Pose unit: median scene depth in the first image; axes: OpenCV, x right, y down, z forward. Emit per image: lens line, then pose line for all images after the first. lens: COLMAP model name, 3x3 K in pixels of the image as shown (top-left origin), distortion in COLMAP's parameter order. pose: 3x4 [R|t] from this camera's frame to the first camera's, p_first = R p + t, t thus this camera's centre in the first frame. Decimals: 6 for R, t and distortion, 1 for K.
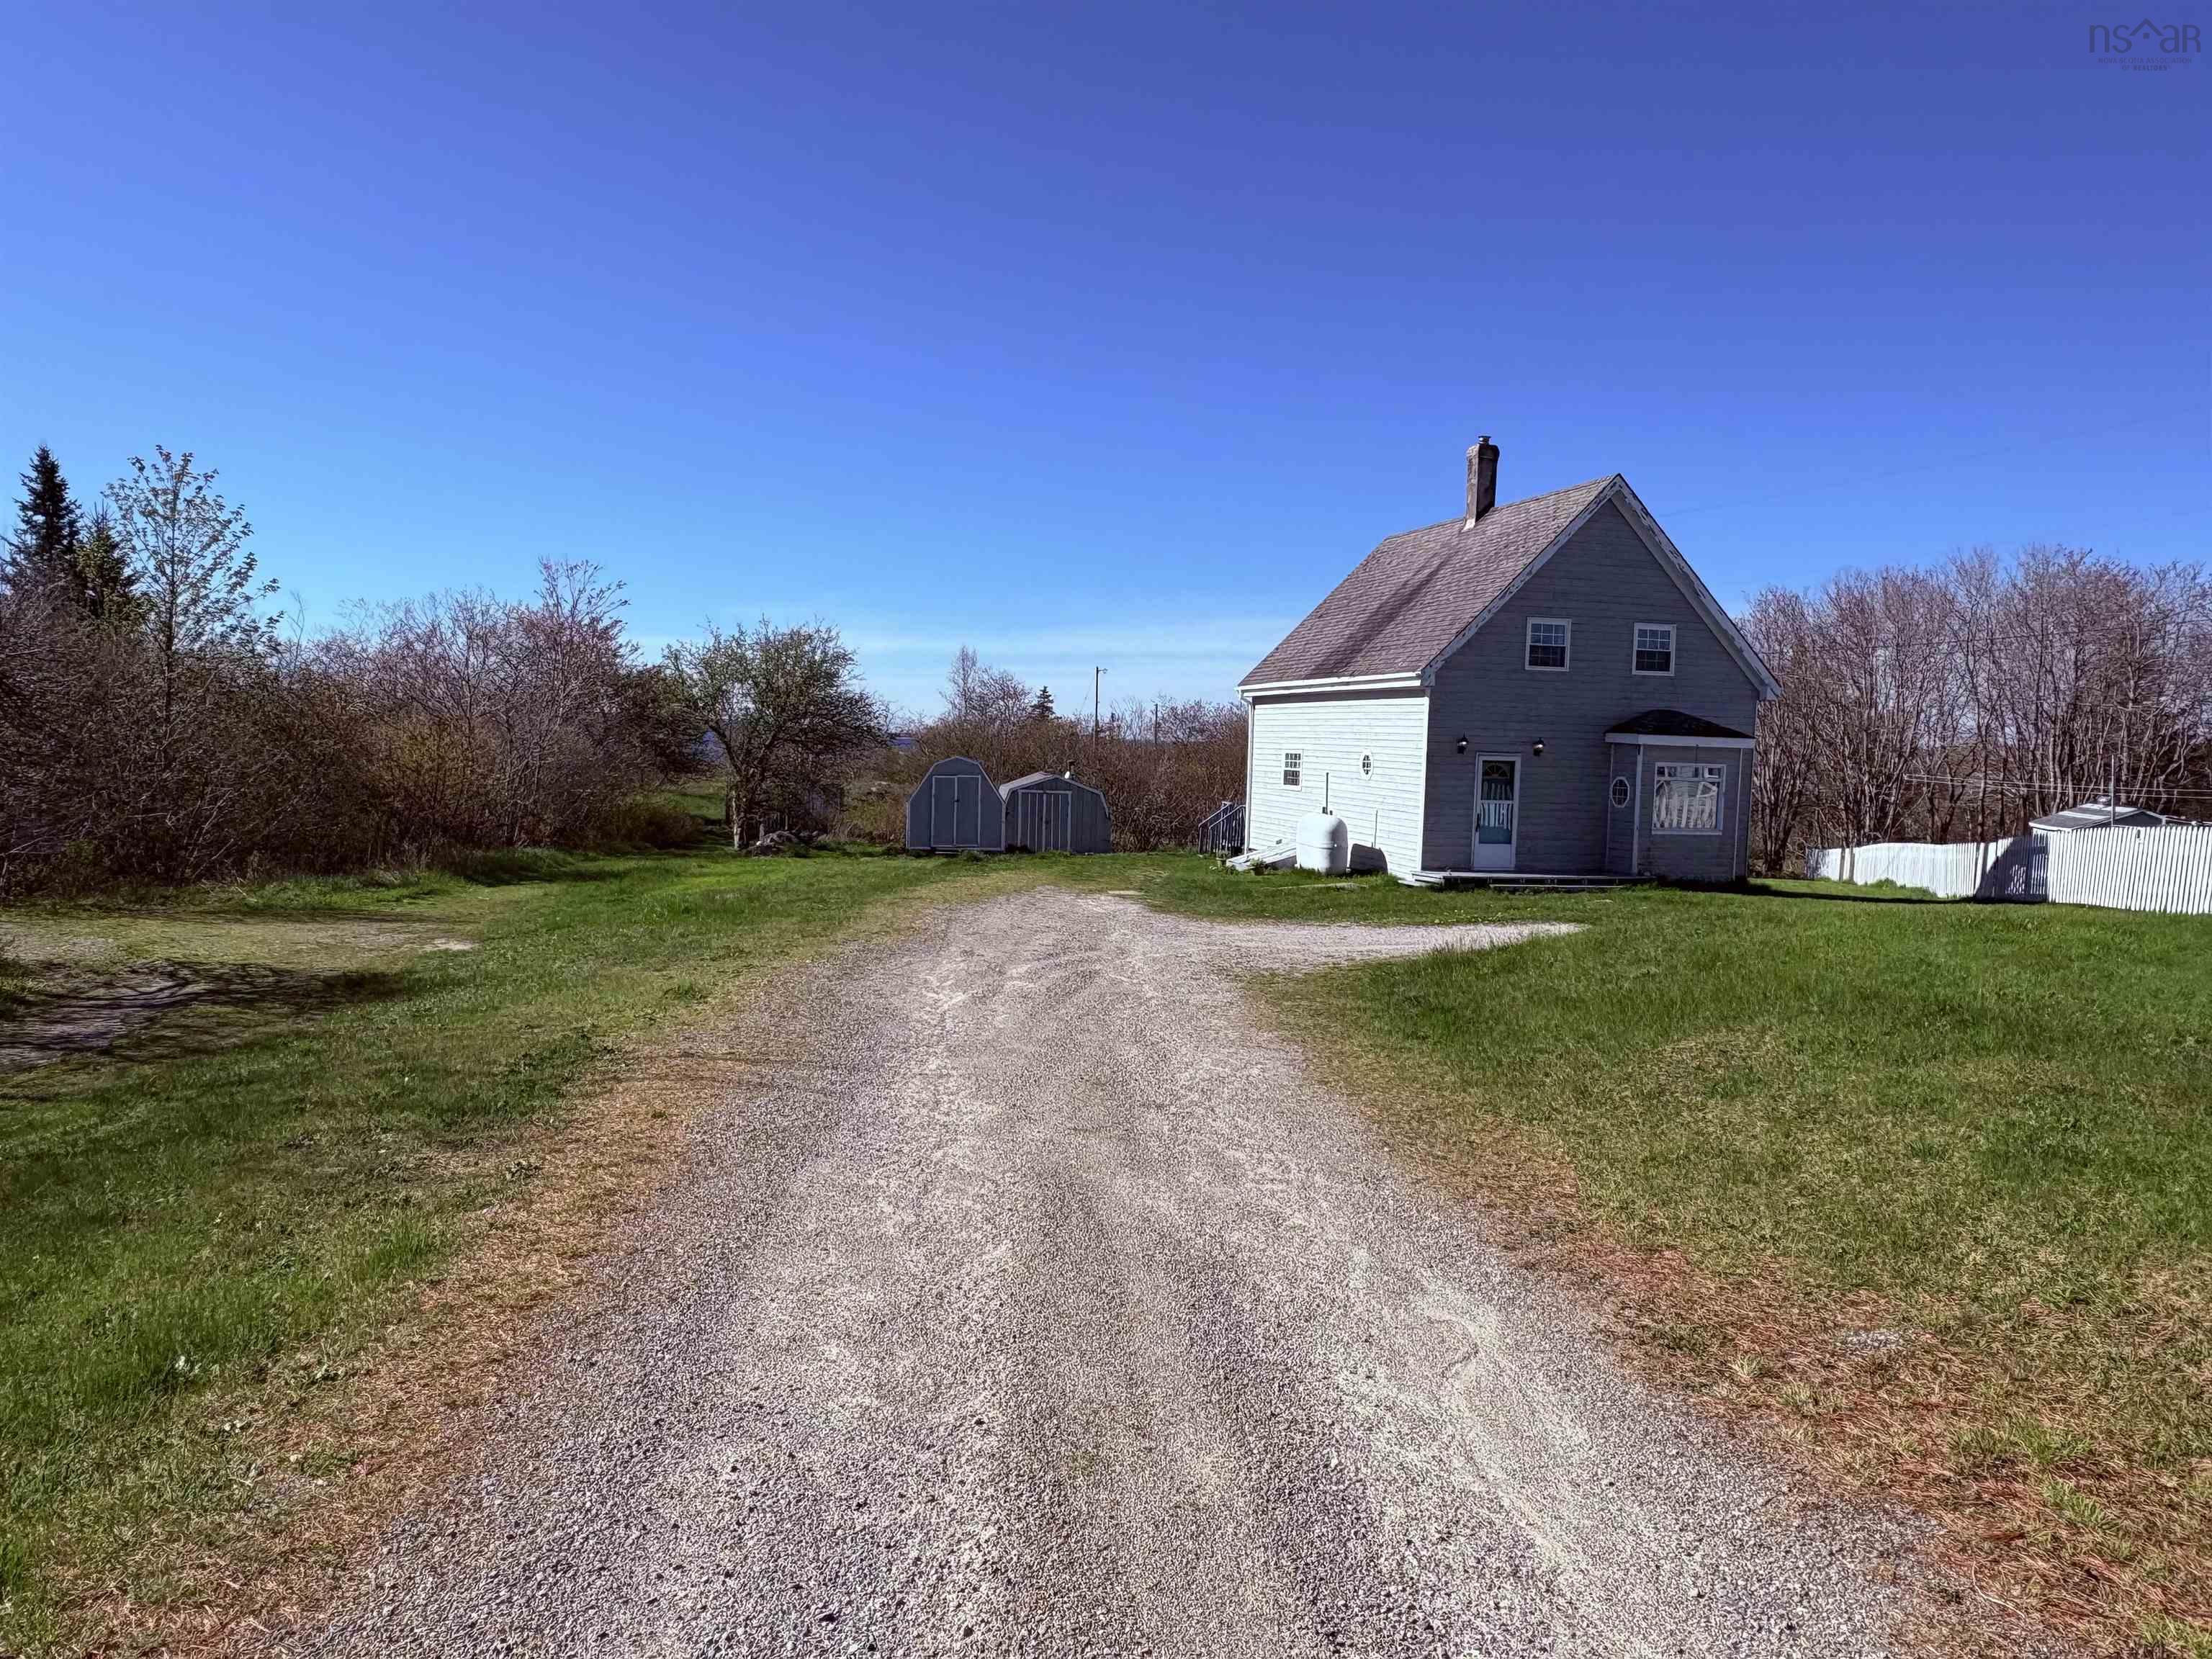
lens RADIAL K [[1459.6, 0, 1090.1], [0, 1459.6, 829.9], [0, 0, 1]] dist [0.000775, 0.003382]
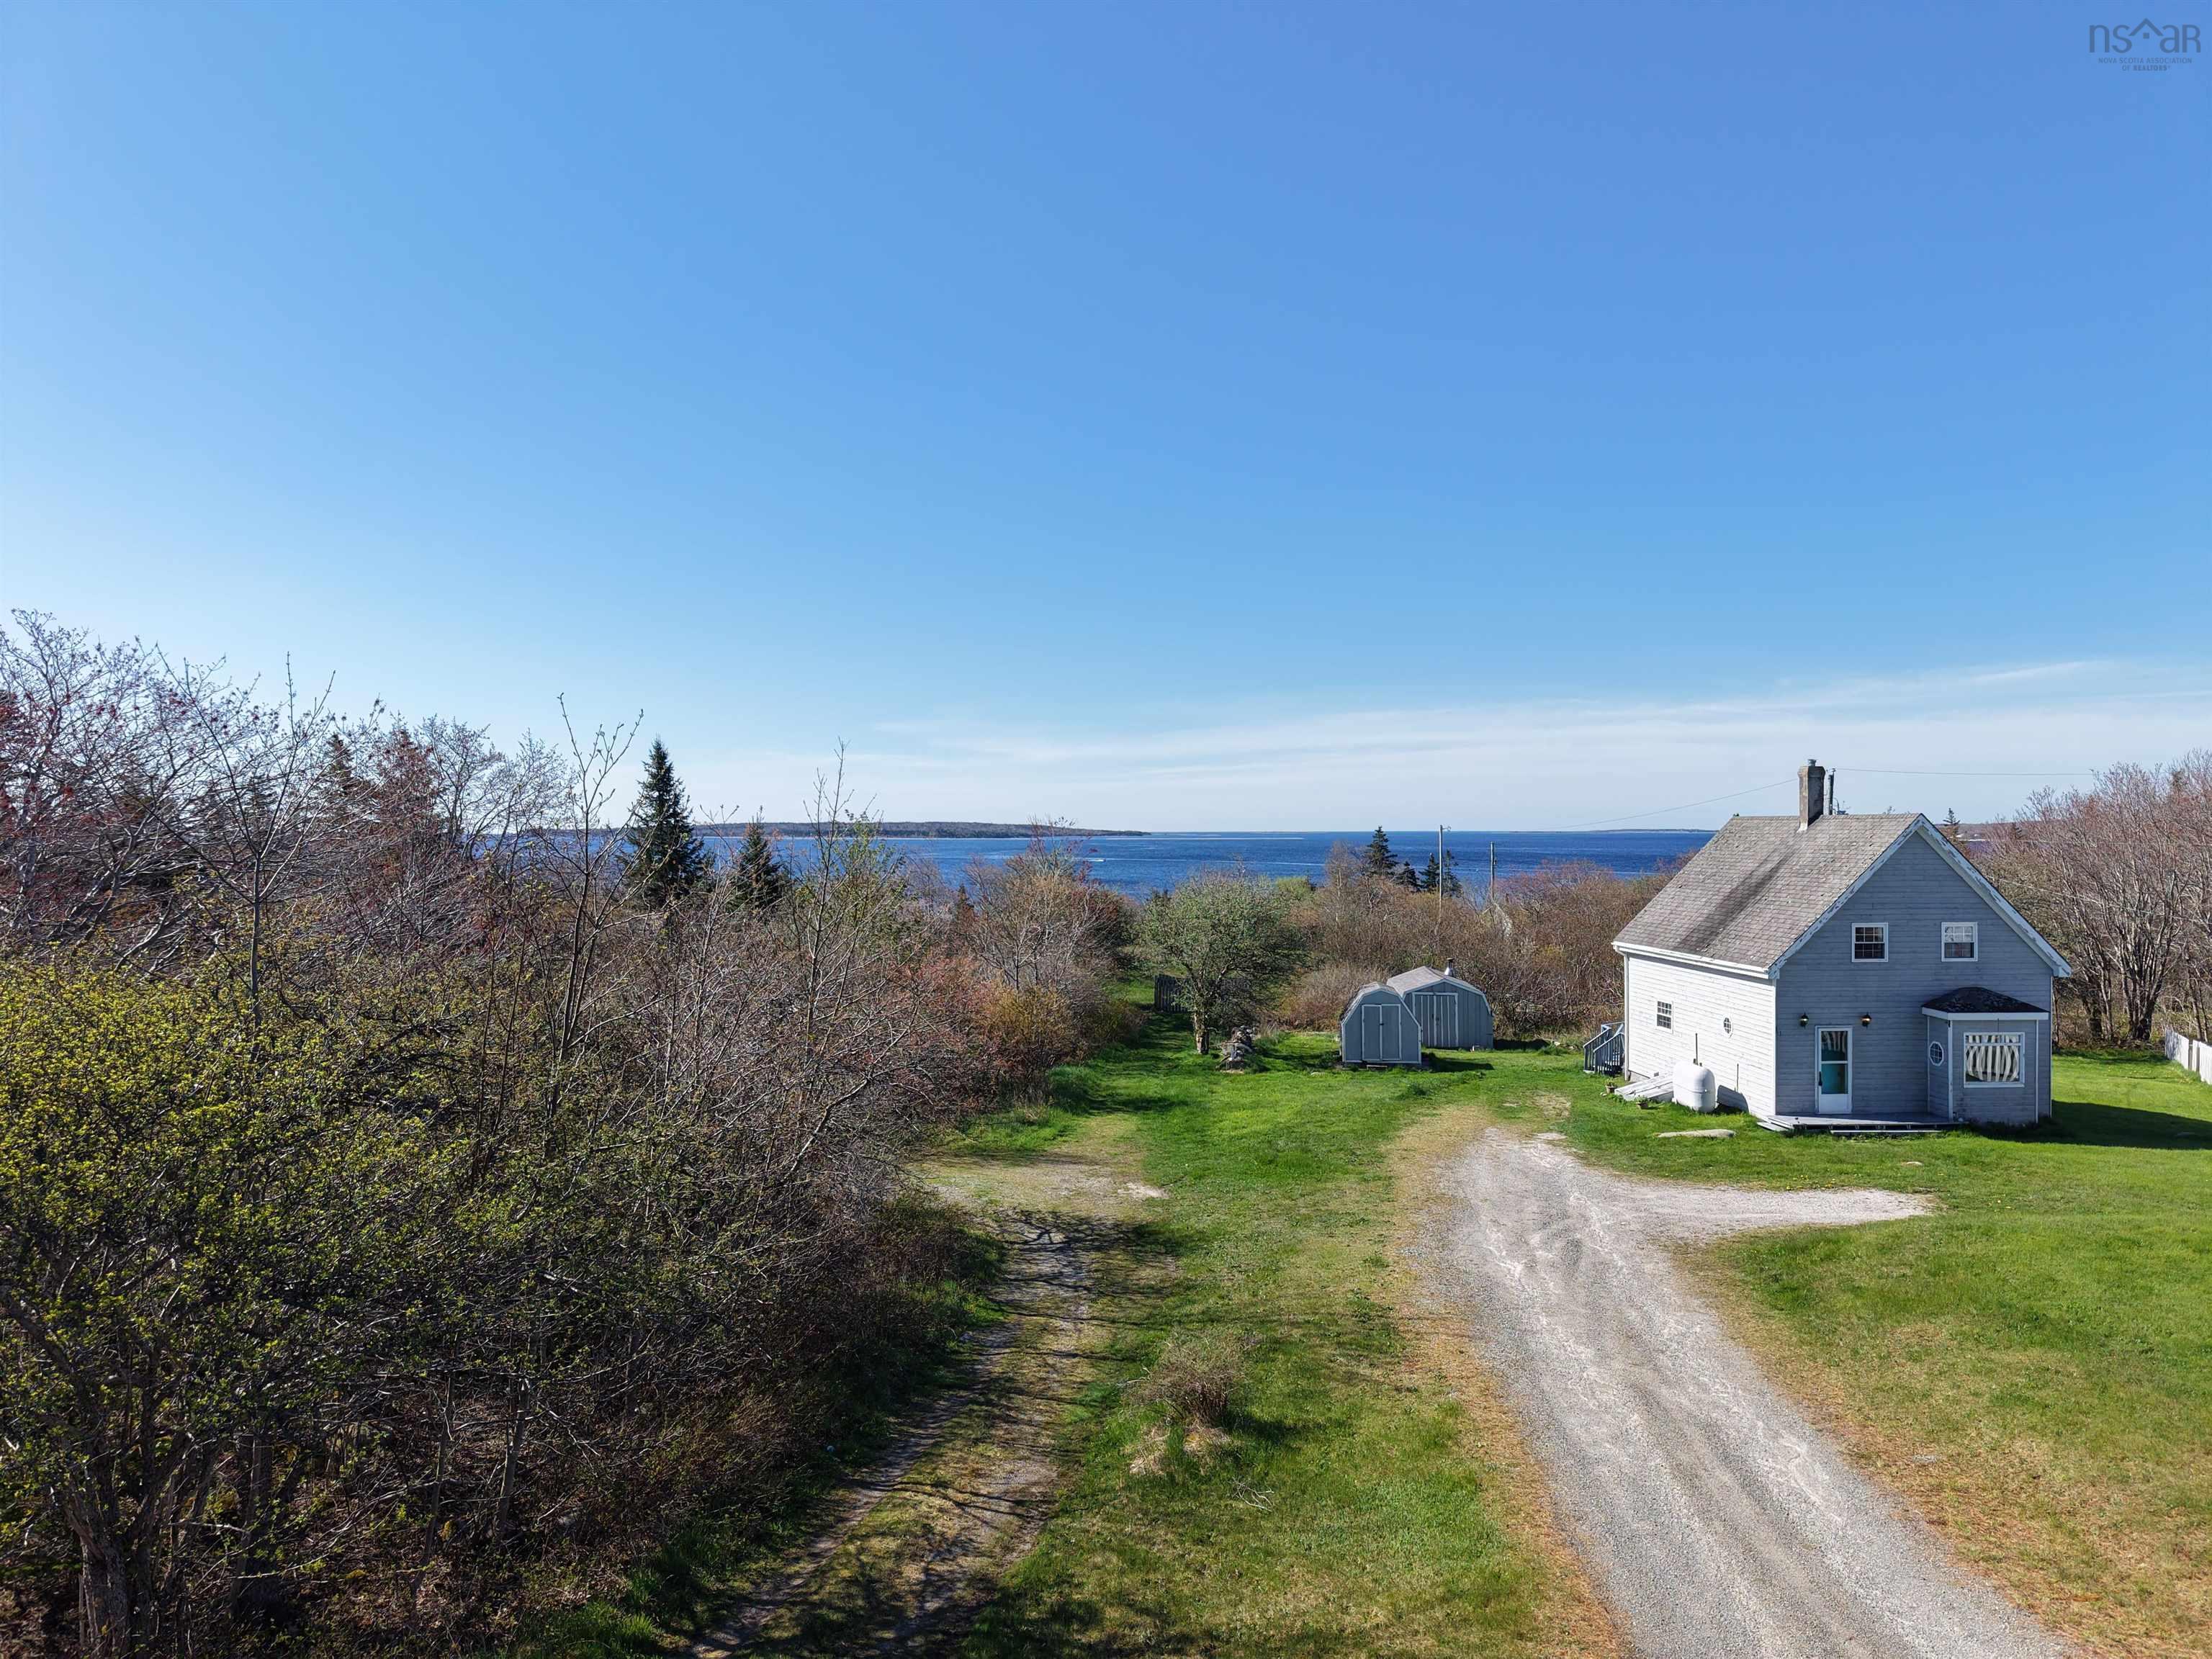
lens RADIAL K [[1488.3, 0, 1105.8], [0, 1488.3, 842.3], [0, 0, 1]] dist [0.026336, -0.023326]
pose [[0.980477, -0.031163, -0.194150, -0.100103], [0.019819, 0.997995, -0.060103, -0.149179], [0.195634, 0.055082, 0.979129, -0.470717]]
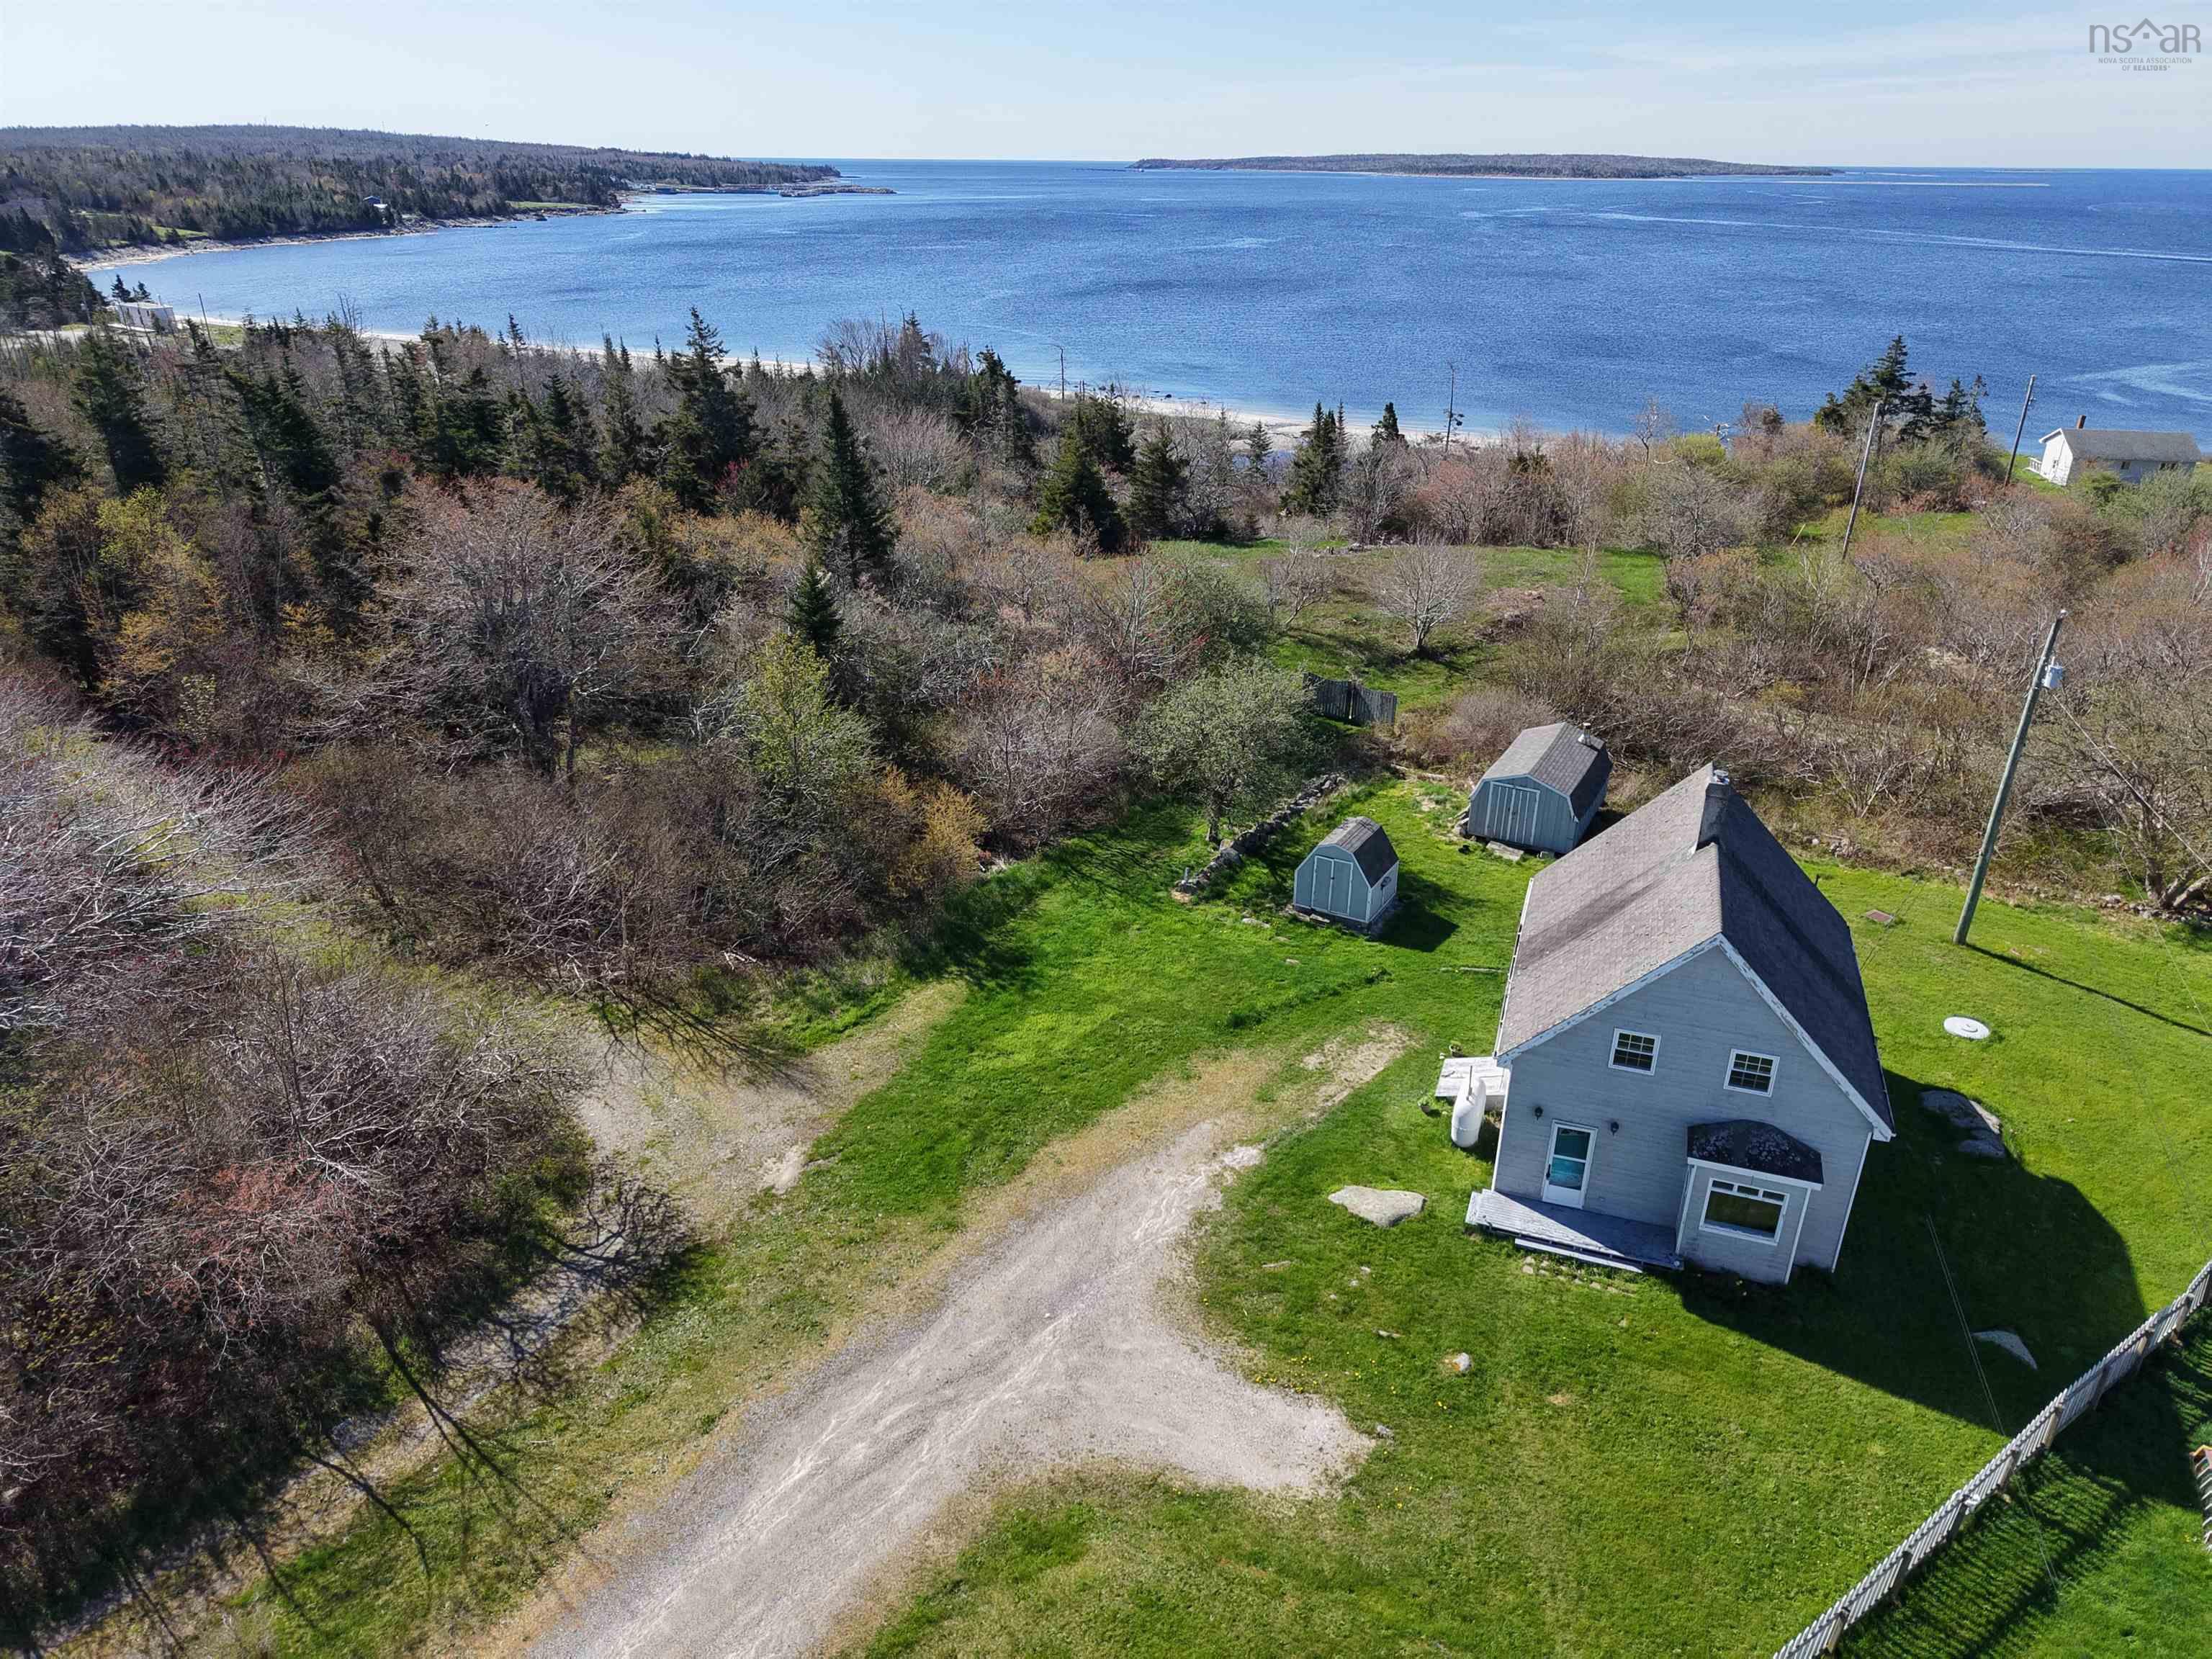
lens RADIAL K [[1488.3, 0, 1096.9], [0, 1488.3, 832.9], [0, 0, 1]] dist [0.026336, -0.023326]
pose [[0.827509, 0.208895, -0.521145, 0.532916], [-0.018123, 0.937663, 0.347073, -0.673425], [0.561160, -0.277761, 0.779710, -0.082083]]
